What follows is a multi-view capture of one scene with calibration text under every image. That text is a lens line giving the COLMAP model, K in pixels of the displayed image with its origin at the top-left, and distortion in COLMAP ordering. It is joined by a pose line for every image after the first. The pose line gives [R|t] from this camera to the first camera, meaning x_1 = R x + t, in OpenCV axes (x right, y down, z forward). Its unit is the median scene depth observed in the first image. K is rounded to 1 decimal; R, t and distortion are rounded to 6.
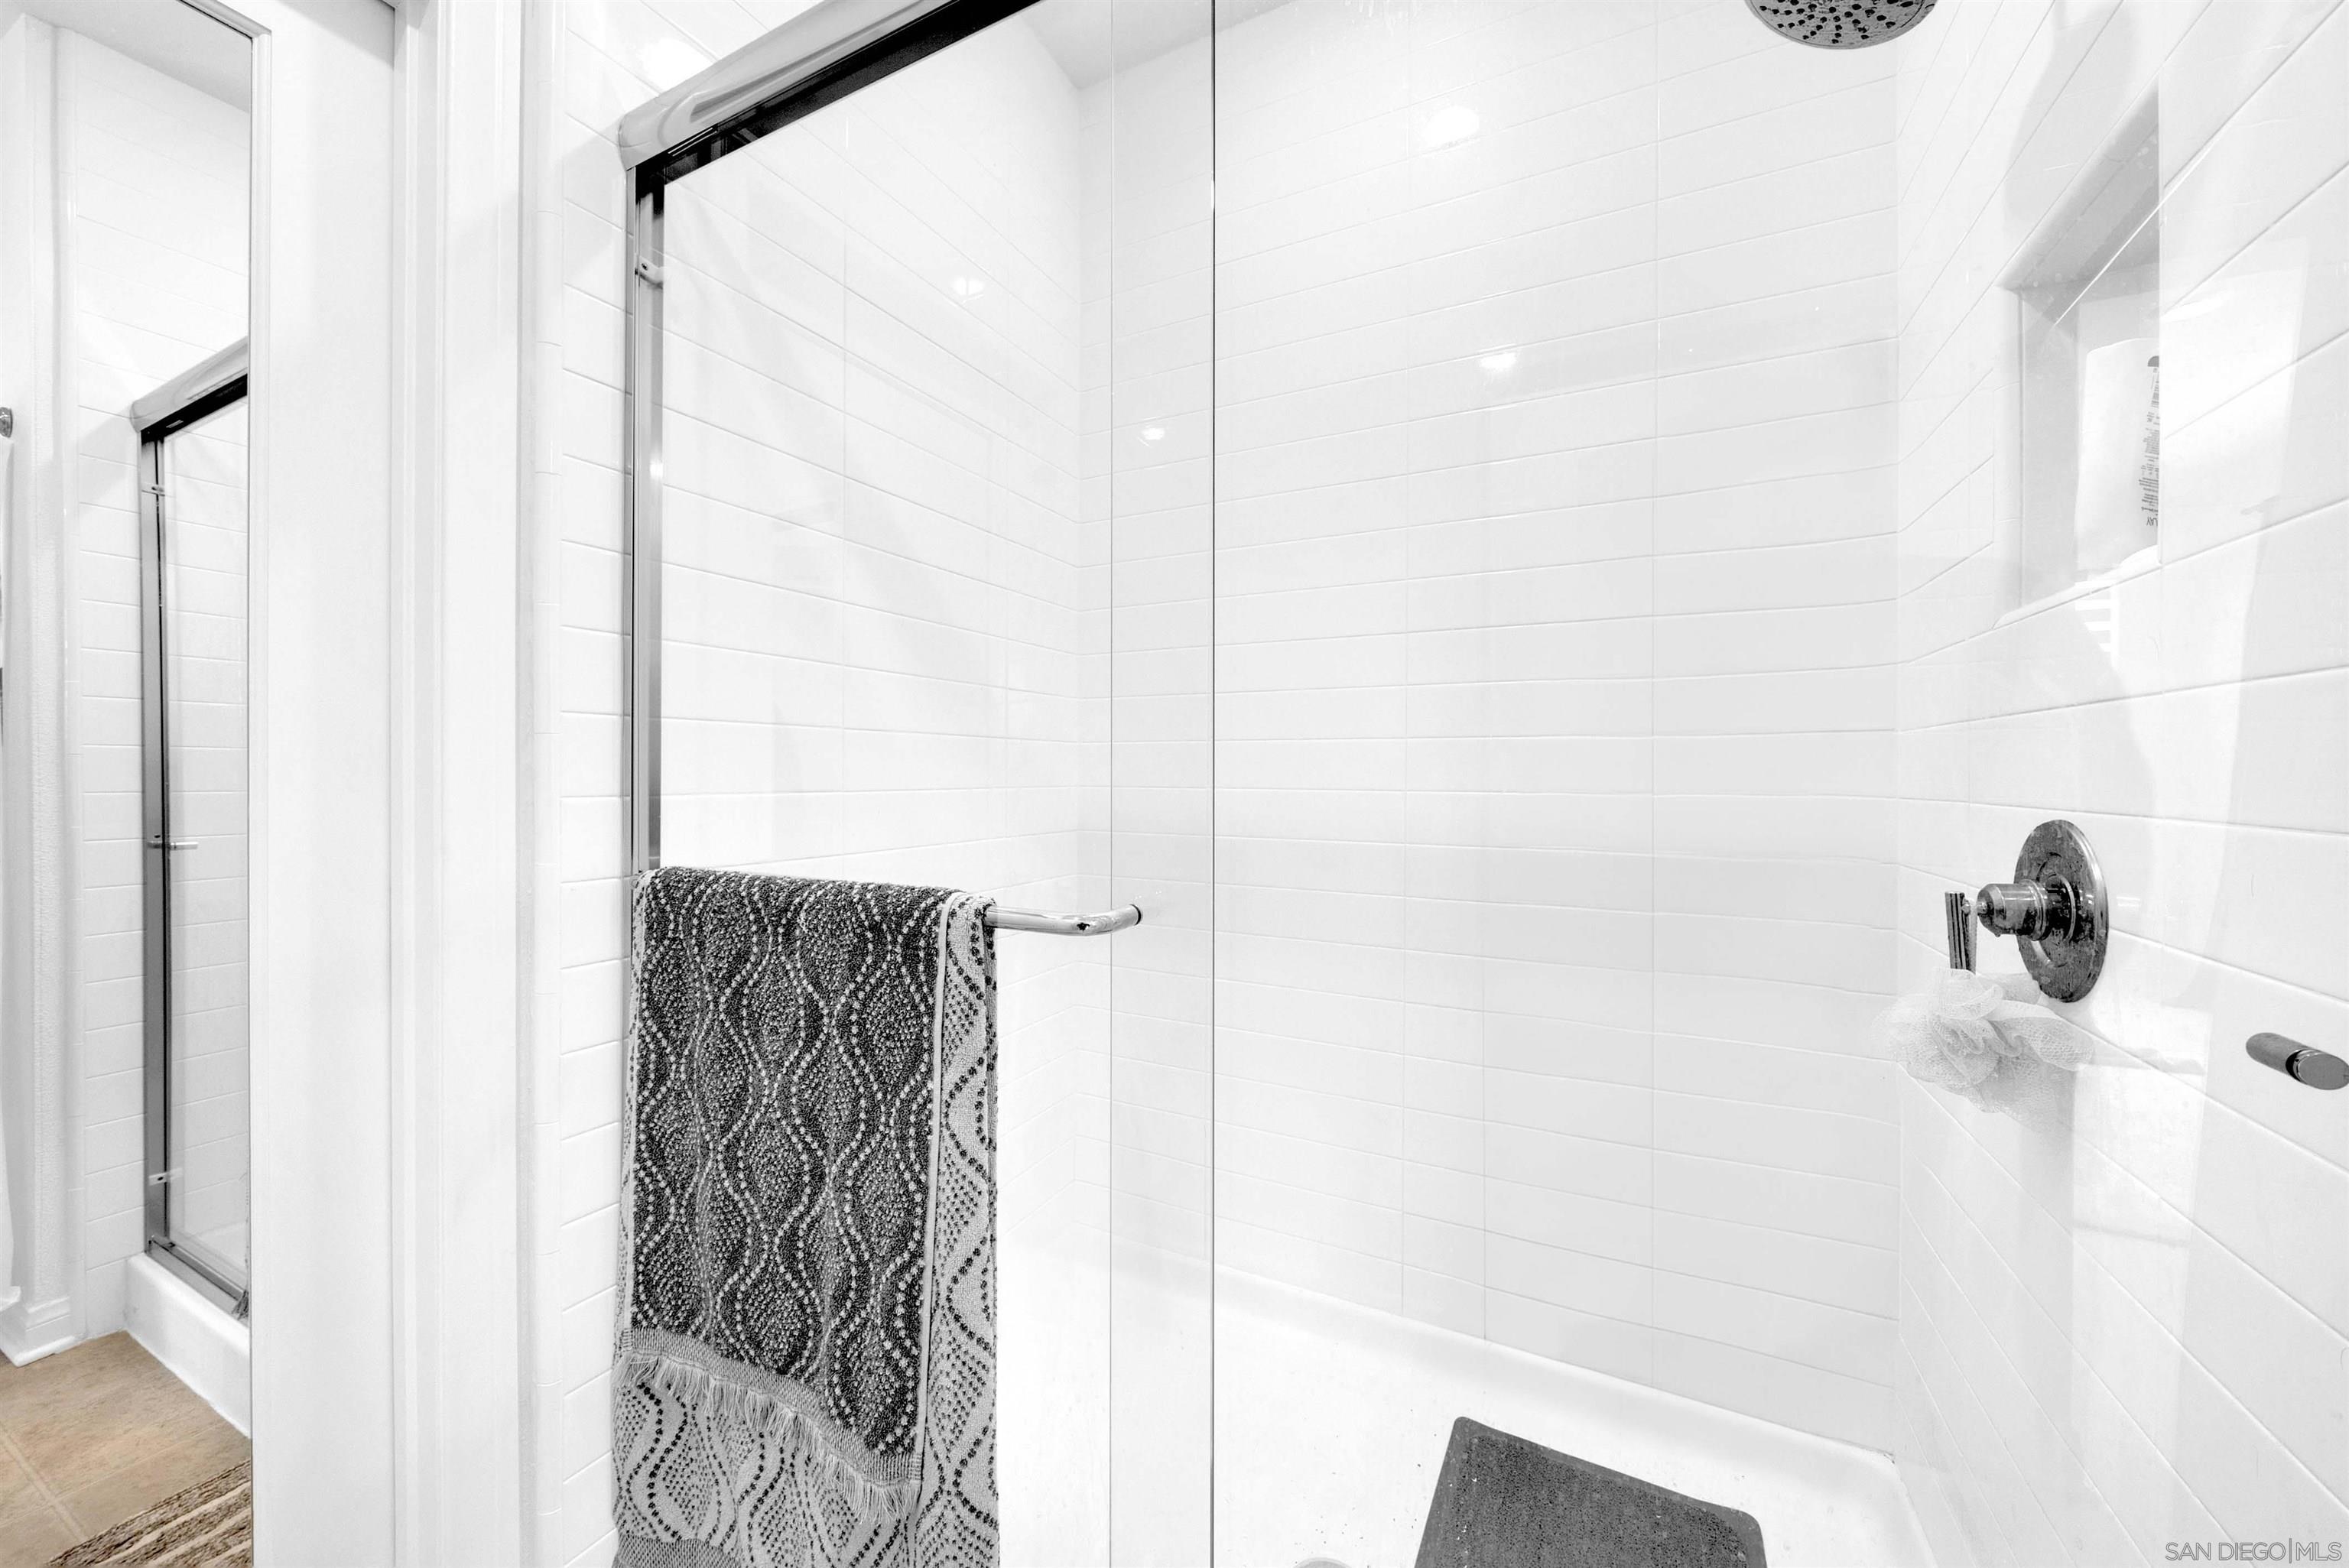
lens RADIAL K [[854.2, 0, 1173.7], [0, 854.2, 763.3], [0, 0, 1]] dist [-0.010214, 0.000081]
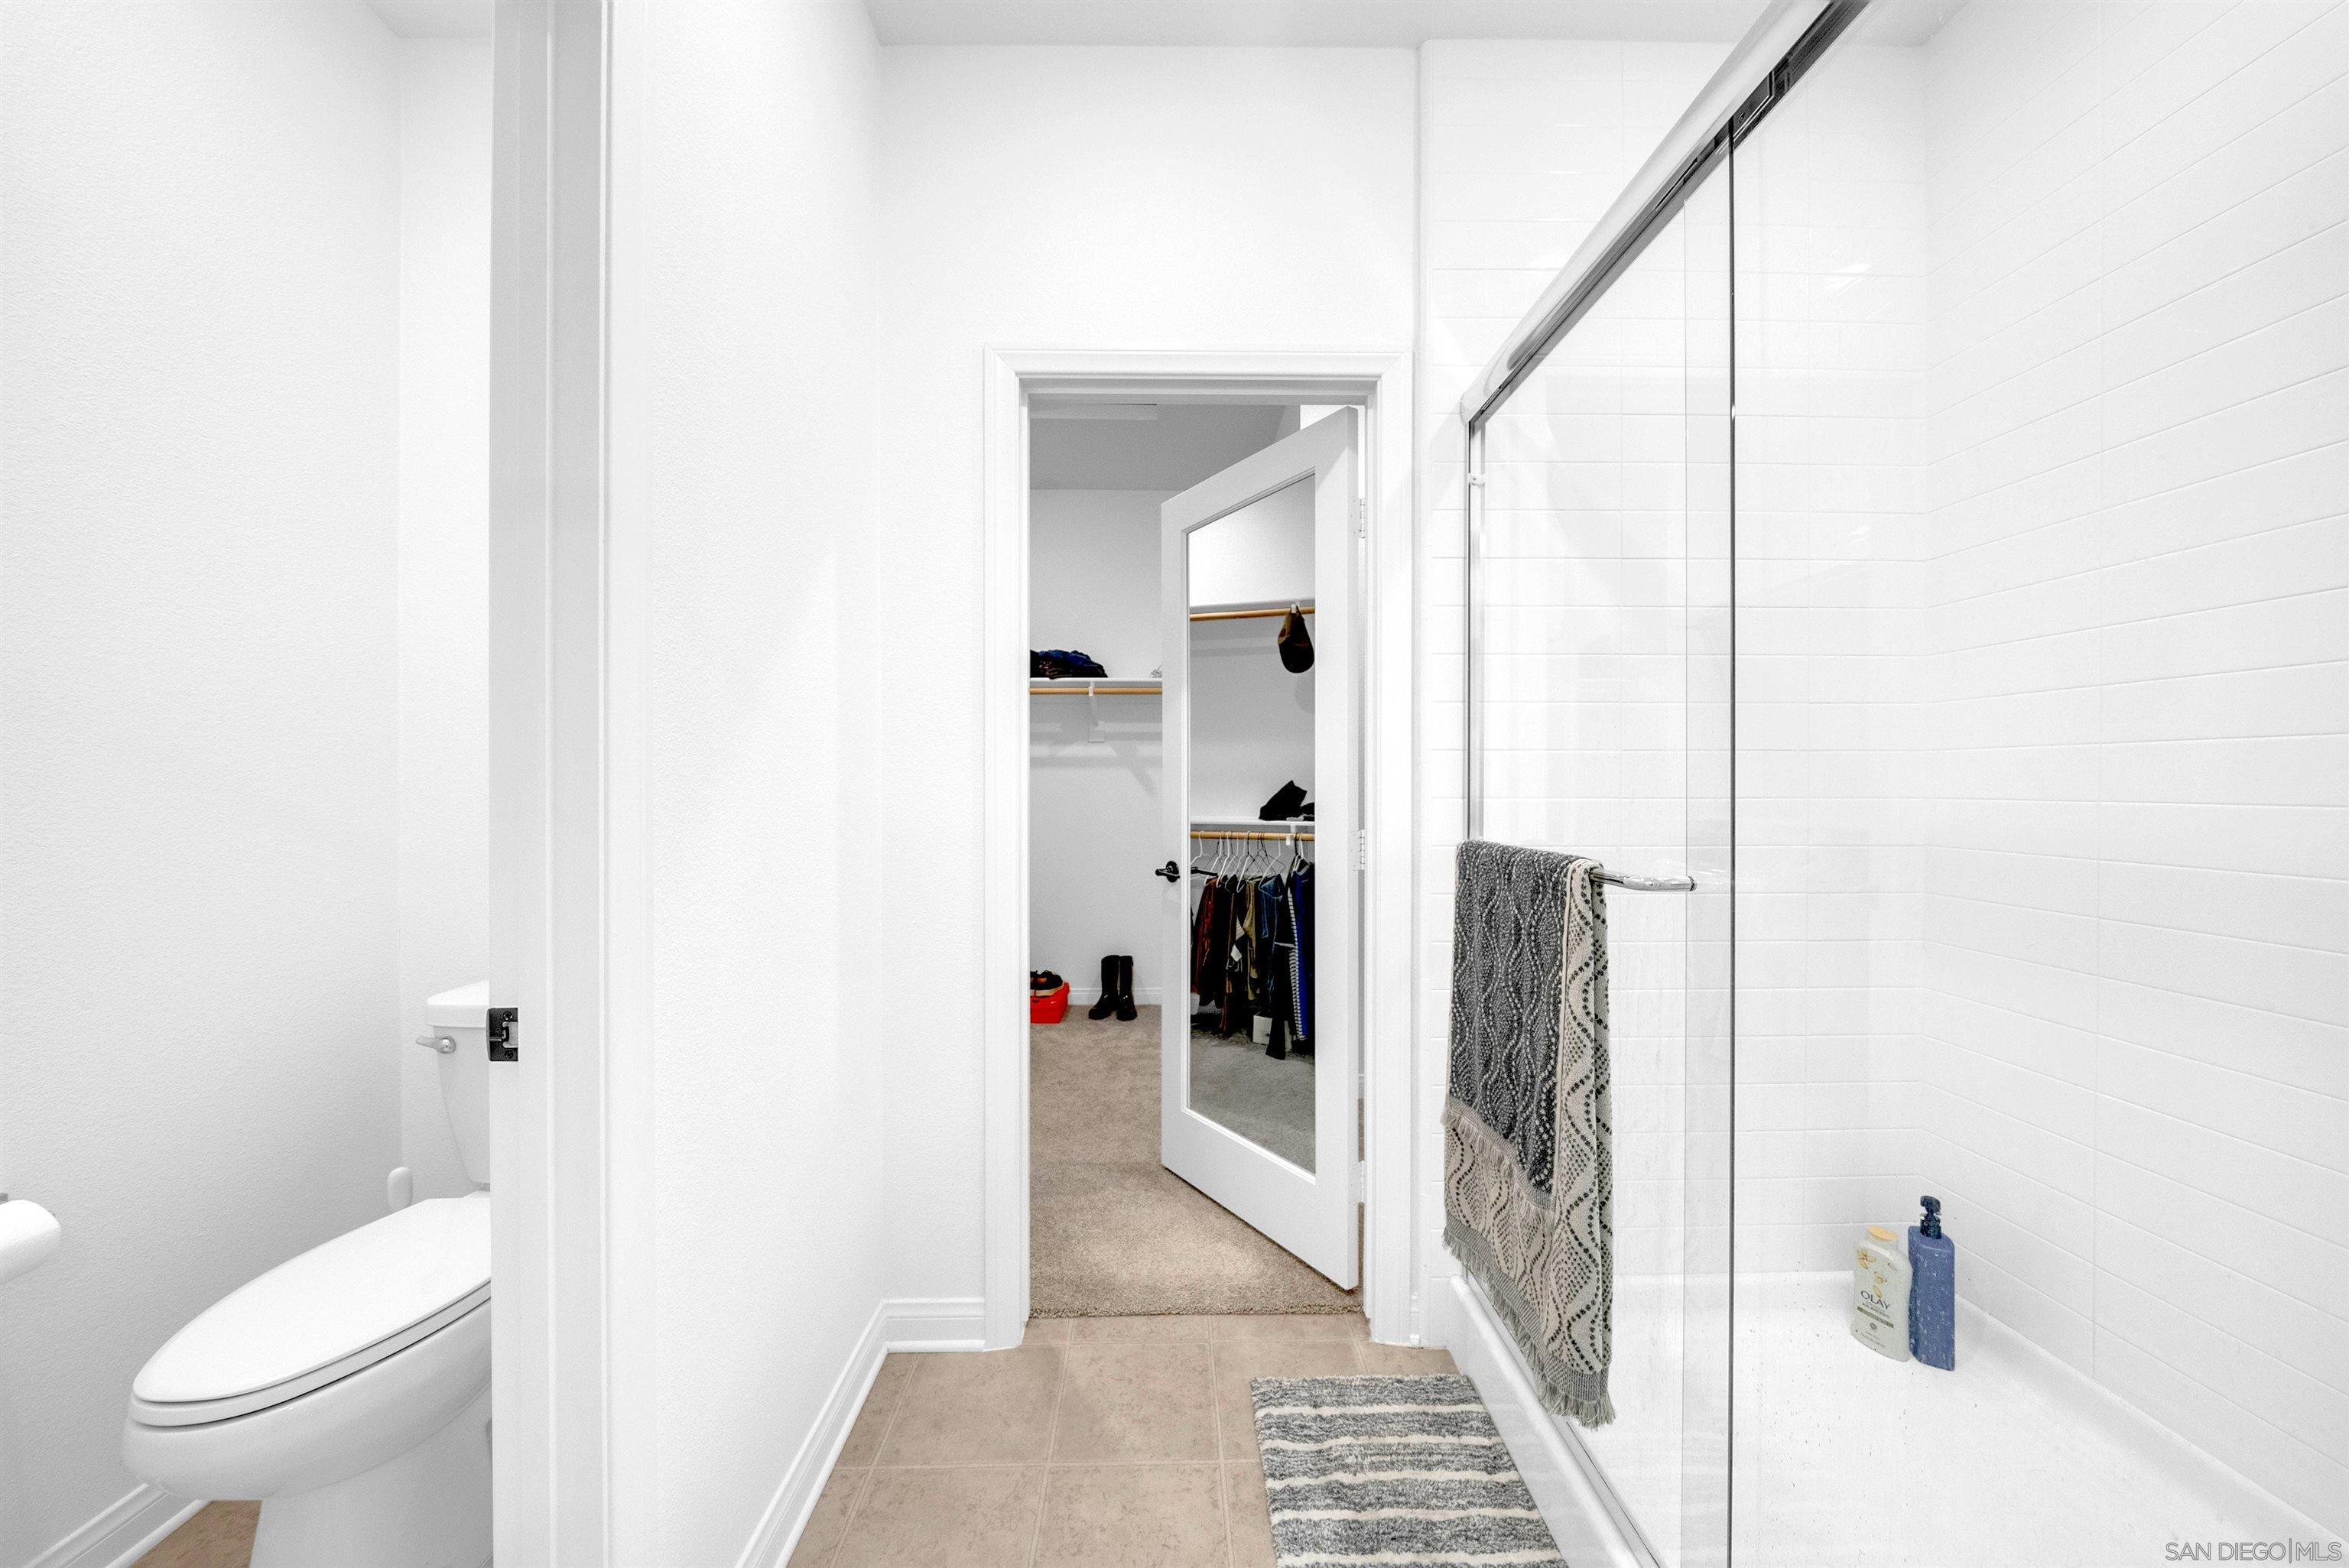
lens RADIAL K [[883.7, 0, 1172.0], [0, 883.7, 740.5], [0, 0, 1]] dist [-0.000861, 0.000229]
pose [[0.465130, -0.043887, -0.884154, 0.847294], [0.002010, 0.998820, -0.048522, 0.008649], [0.885240, 0.020792, 0.464669, -0.442651]]
